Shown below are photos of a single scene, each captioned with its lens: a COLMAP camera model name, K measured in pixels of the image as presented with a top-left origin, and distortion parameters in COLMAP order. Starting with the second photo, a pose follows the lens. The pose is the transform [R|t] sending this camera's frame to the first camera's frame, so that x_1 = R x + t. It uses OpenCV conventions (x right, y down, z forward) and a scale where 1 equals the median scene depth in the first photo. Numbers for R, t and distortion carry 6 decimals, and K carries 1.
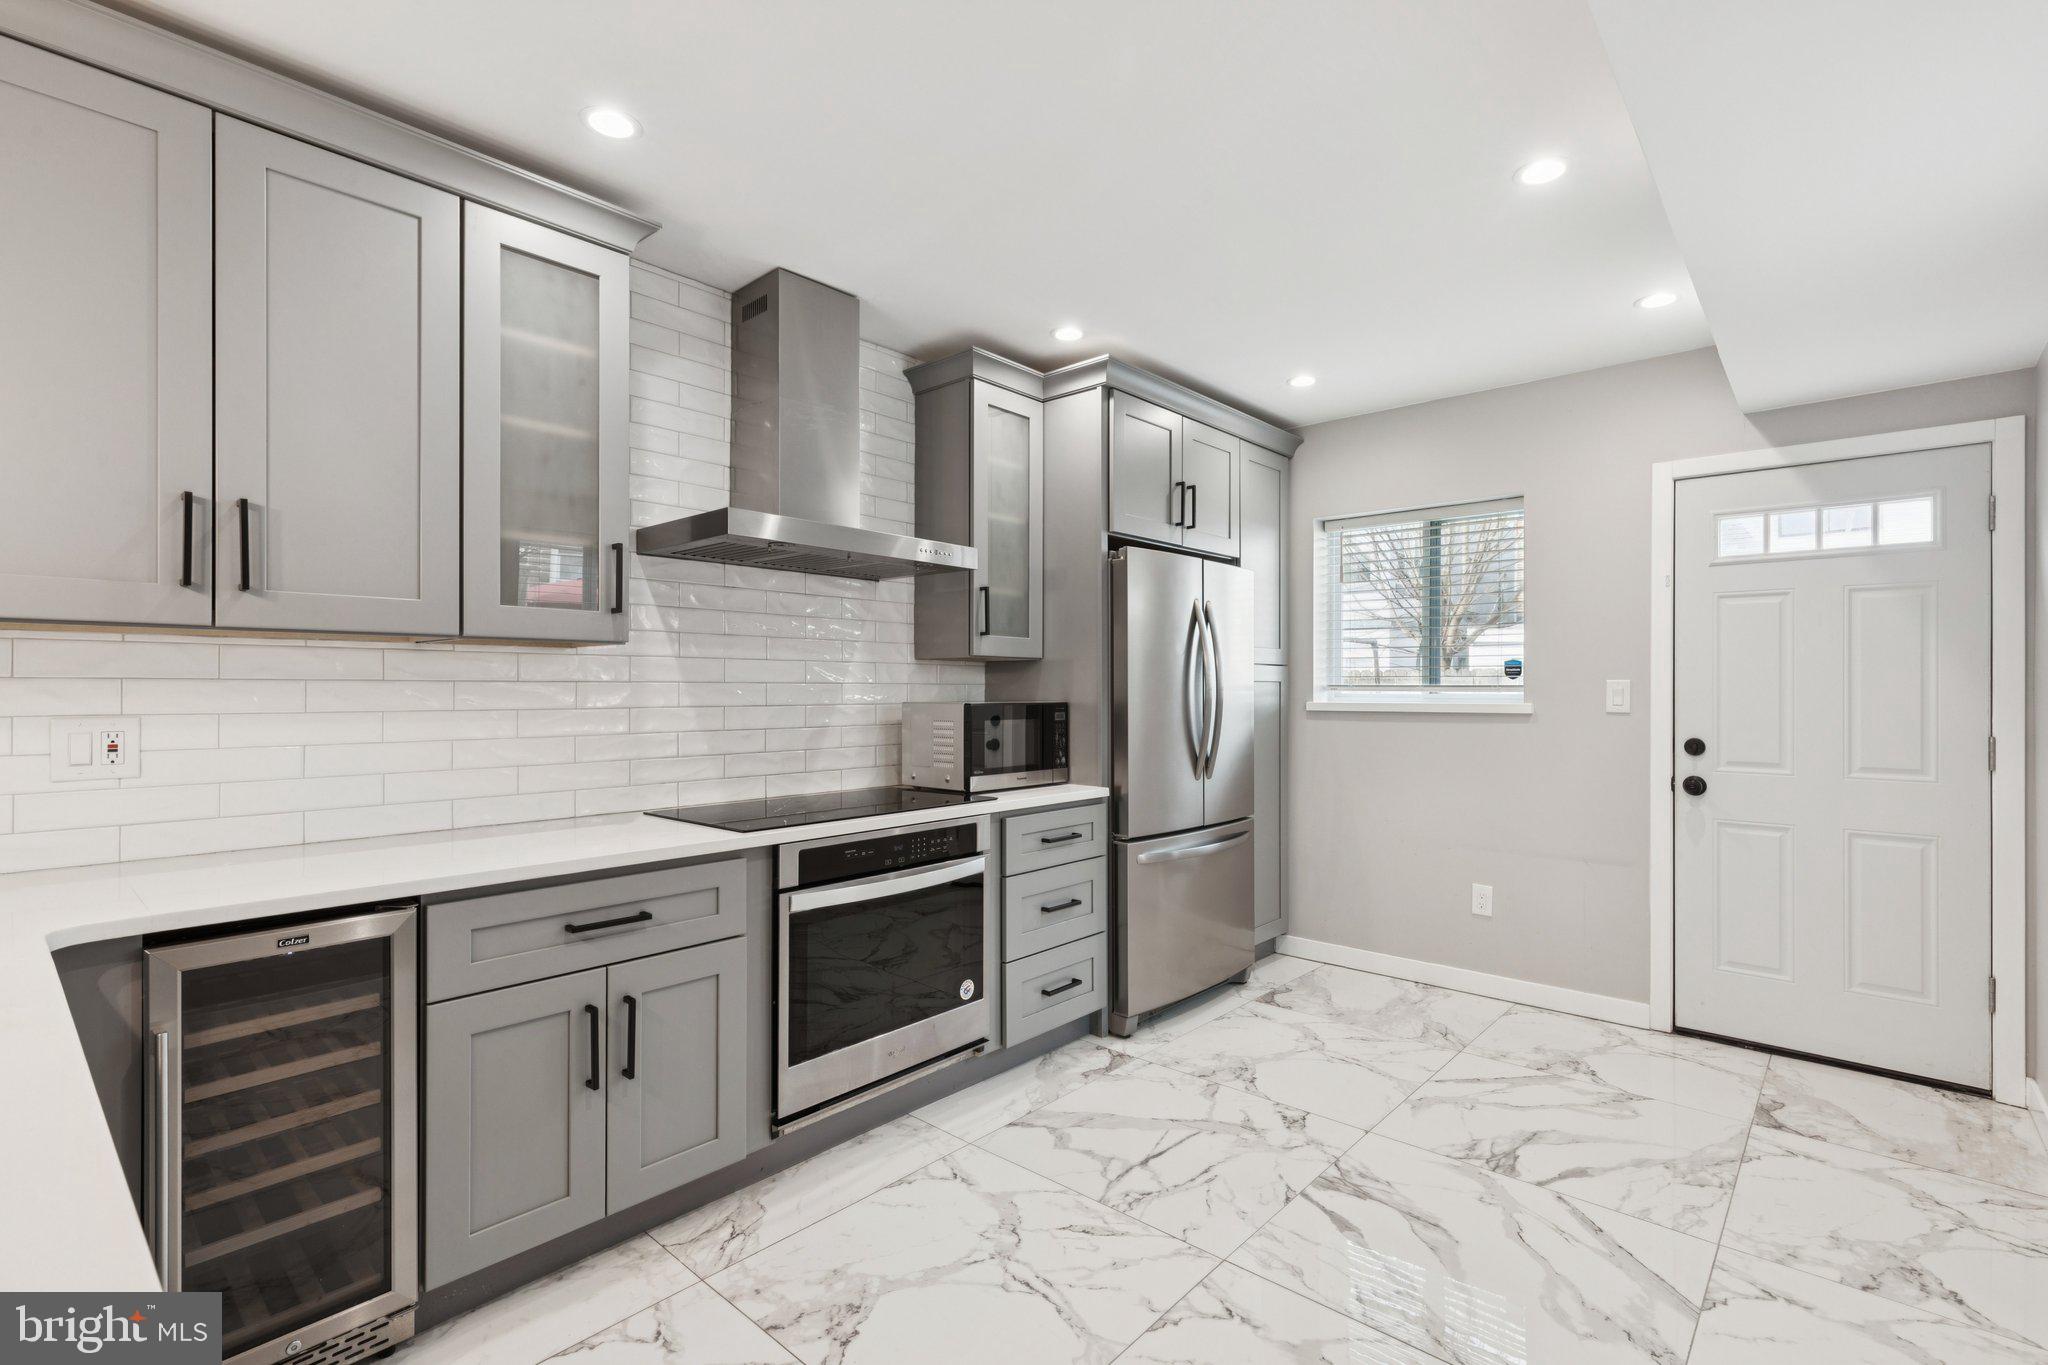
lens RADIAL K [[927.2, 0, 1021.3], [0, 927.2, 690.5], [0, 0, 1]] dist [0.002285, -0.000287]
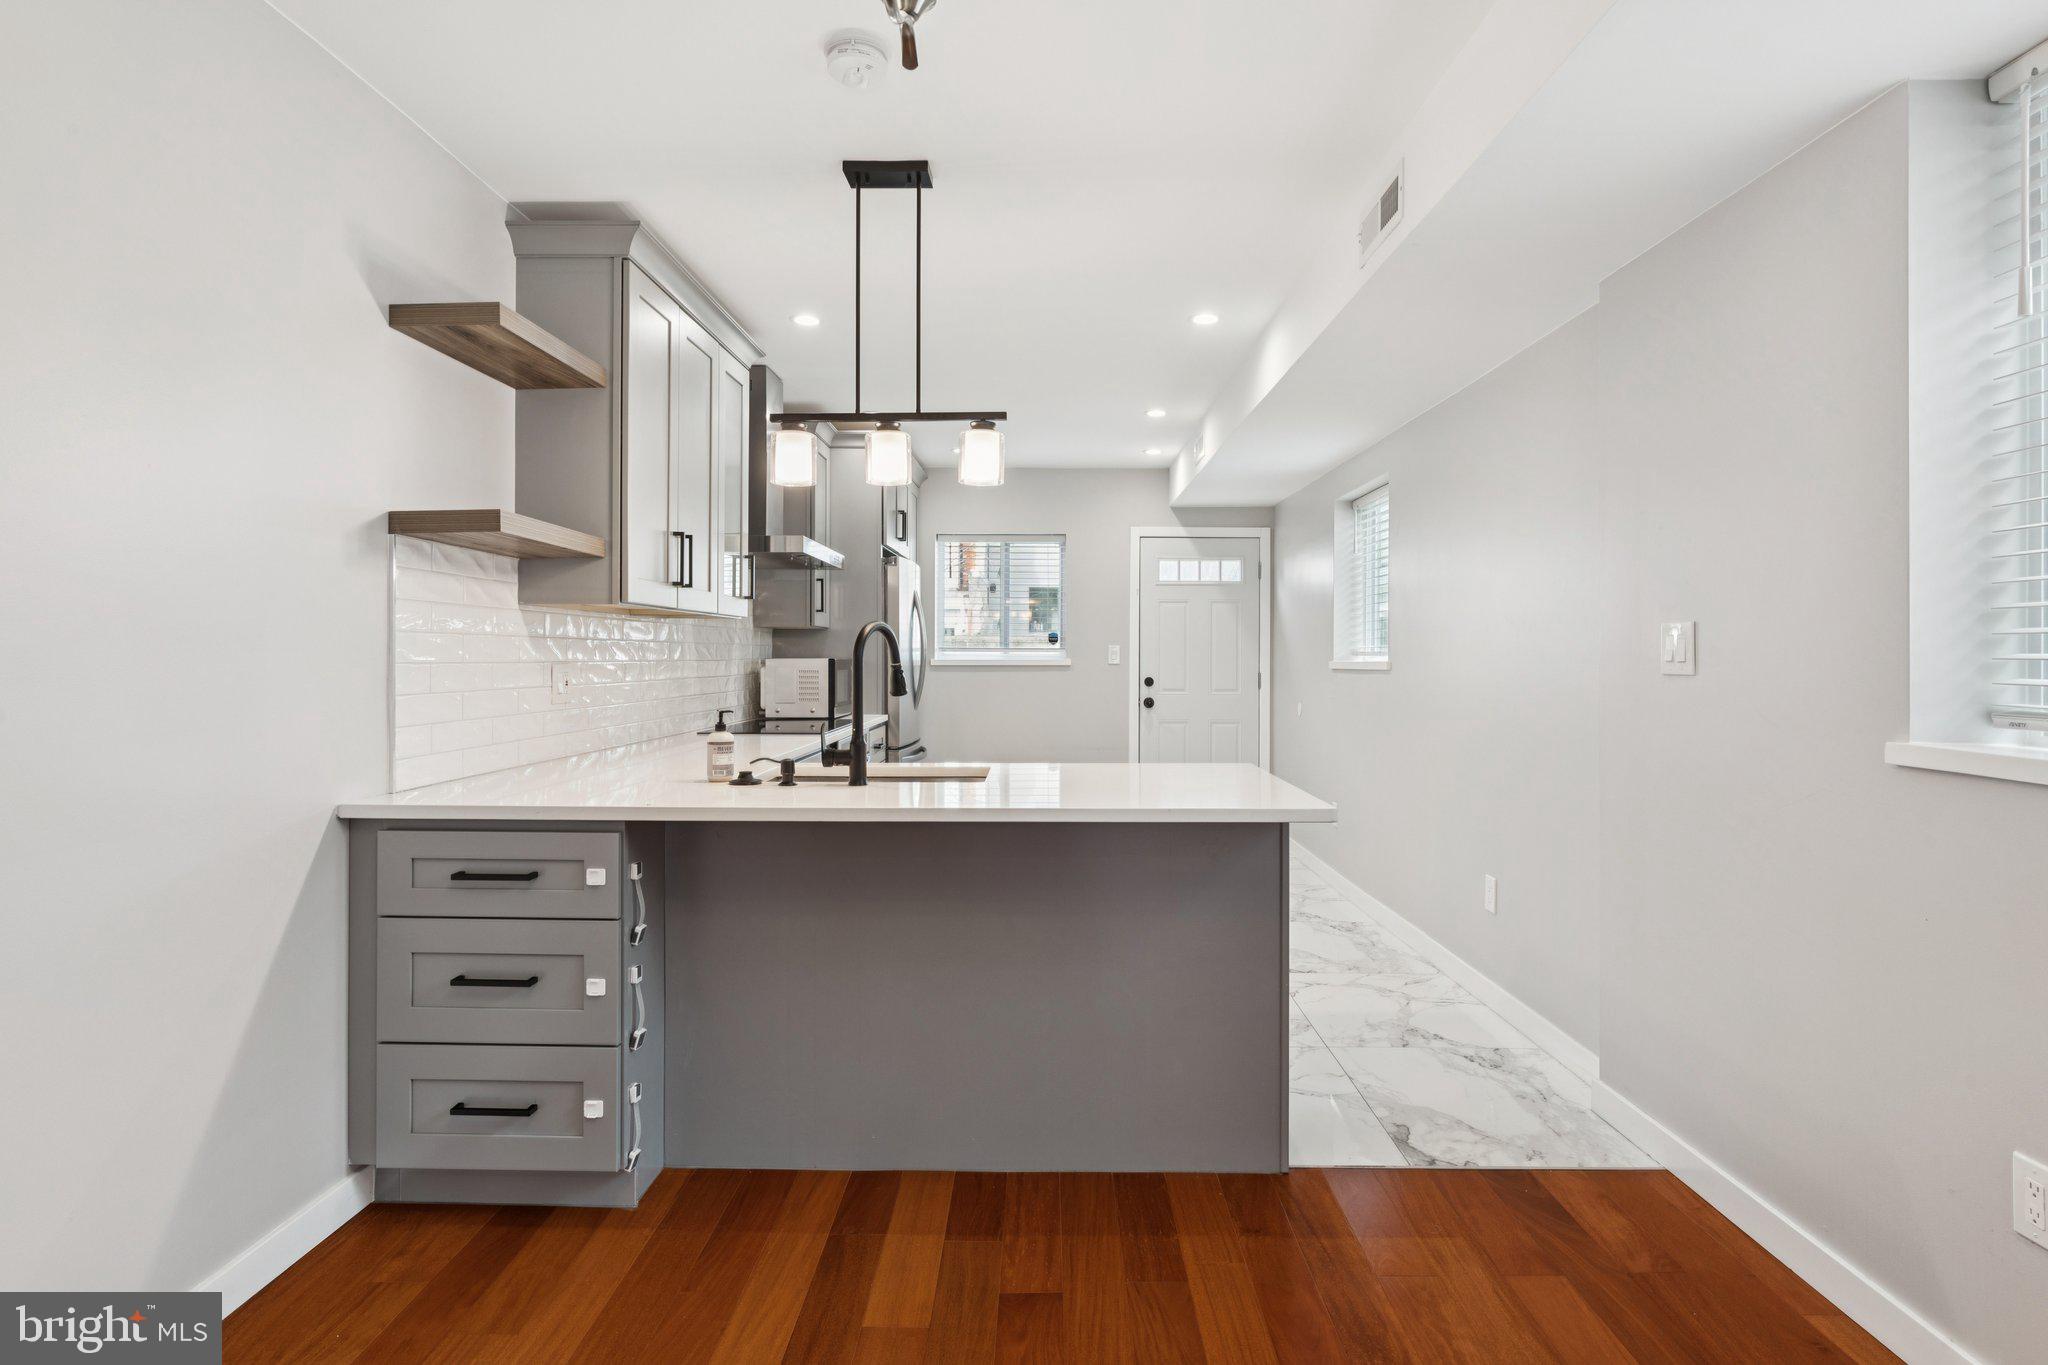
lens RADIAL K [[1078.4, 0, 1028.4], [0, 1078.4, 656.3], [0, 0, 1]] dist [0.003869, 0.000786]
pose [[0.756587, 0.000670, 0.653893, -0.958709], [-0.002370, 0.999996, 0.001717, 0.007007], [-0.653889, -0.002849, 0.756585, -0.525857]]
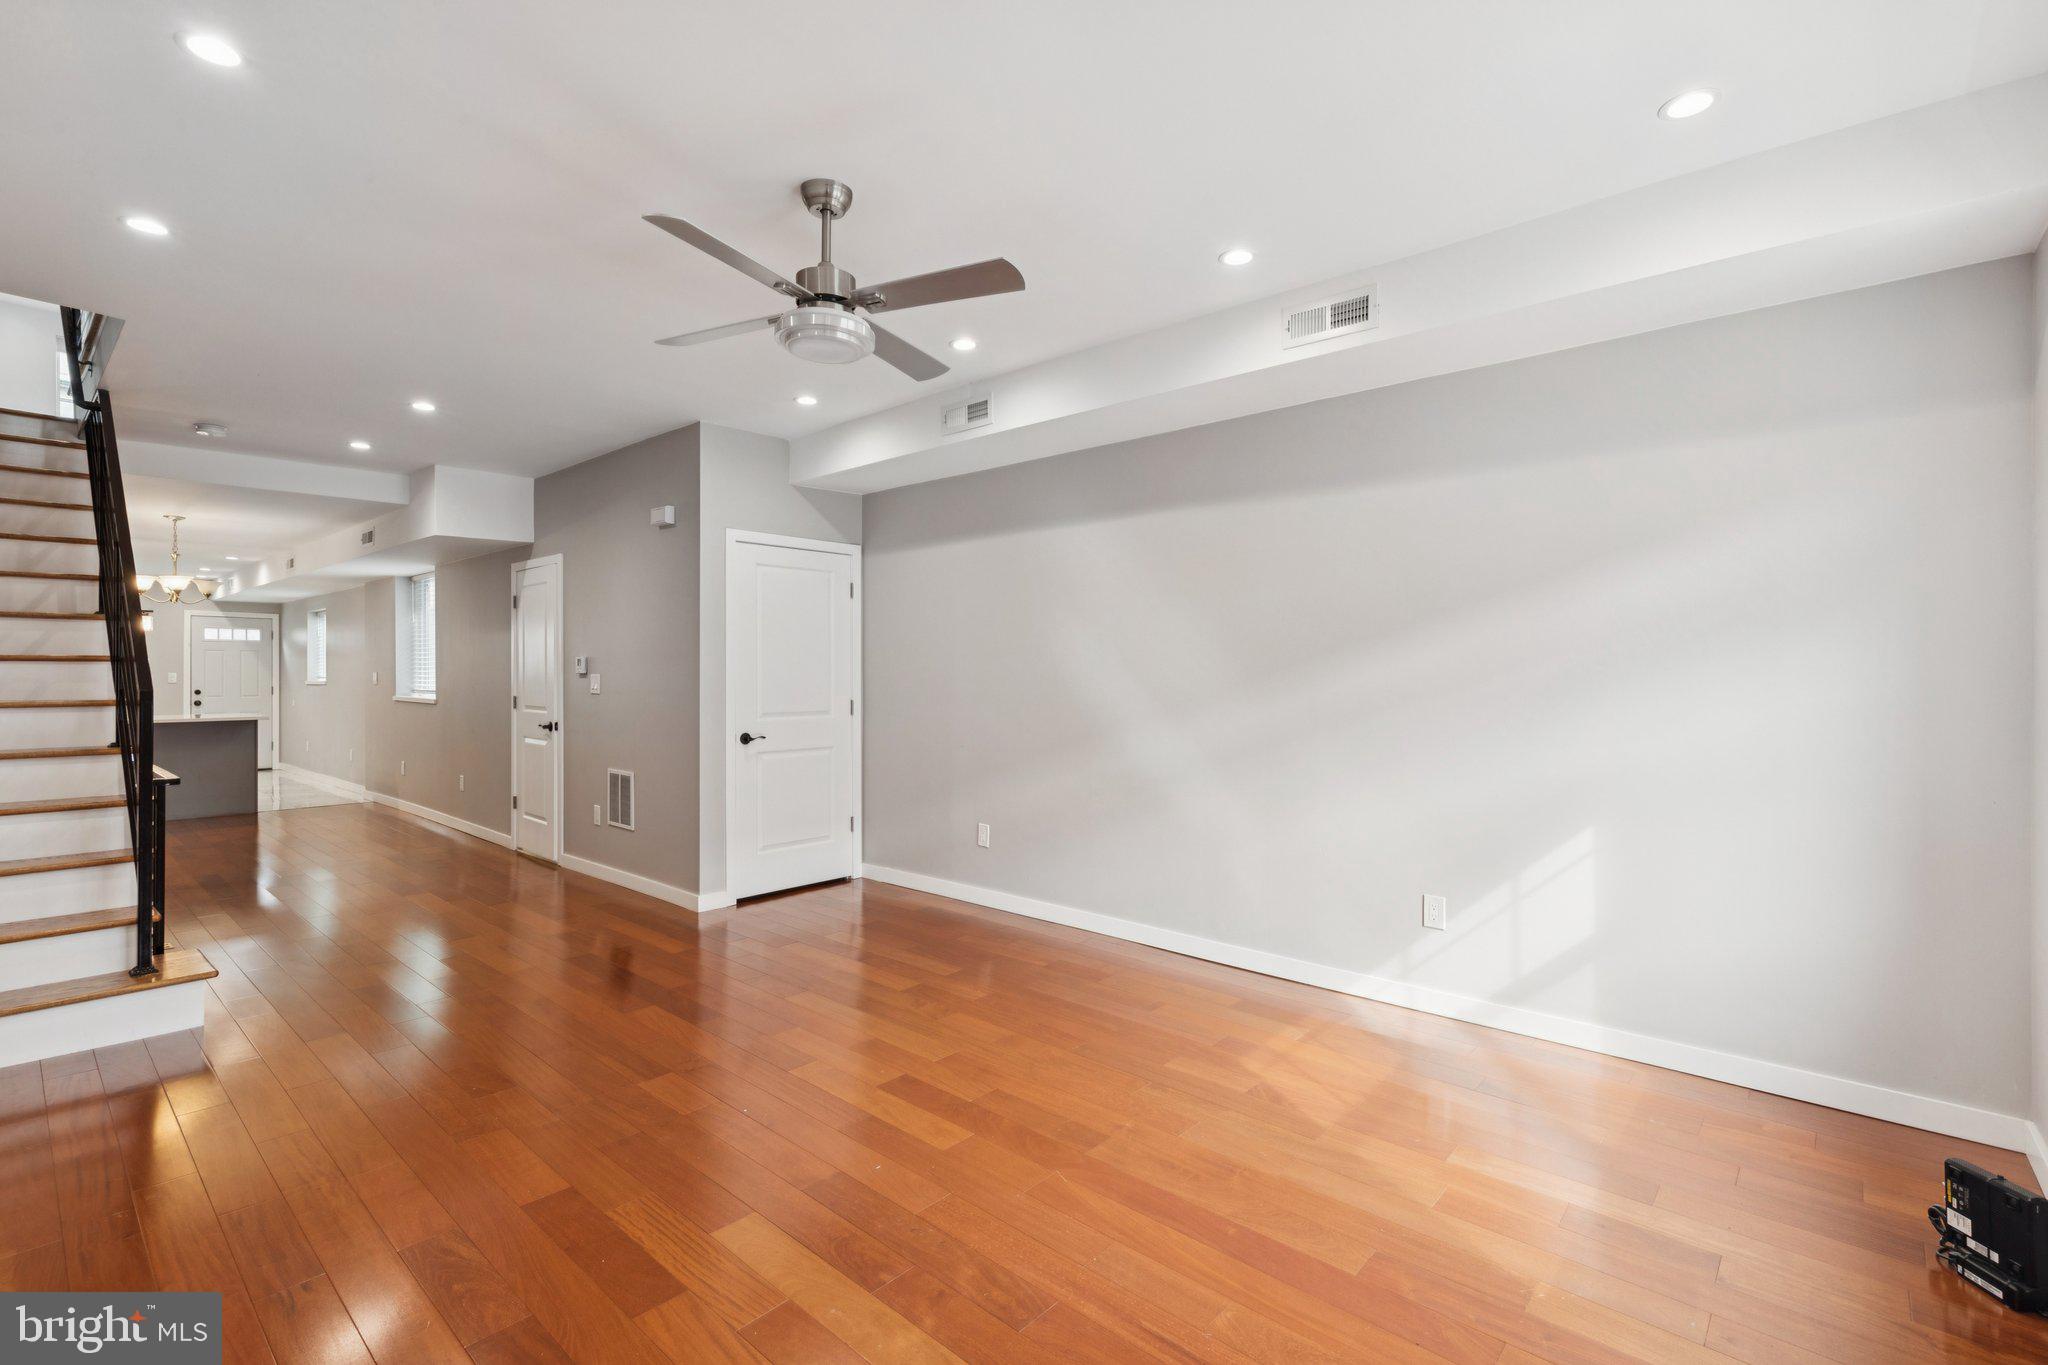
lens RADIAL K [[927.2, 0, 1037.5], [0, 927.2, 678.0], [0, 0, 1]] dist [0.002285, -0.000287]
pose [[-0.005724, -0.004065, 0.999975, -3.100281], [-0.002527, 0.999989, 0.004050, -0.017572], [-0.999980, -0.002503, -0.005735, -2.385090]]
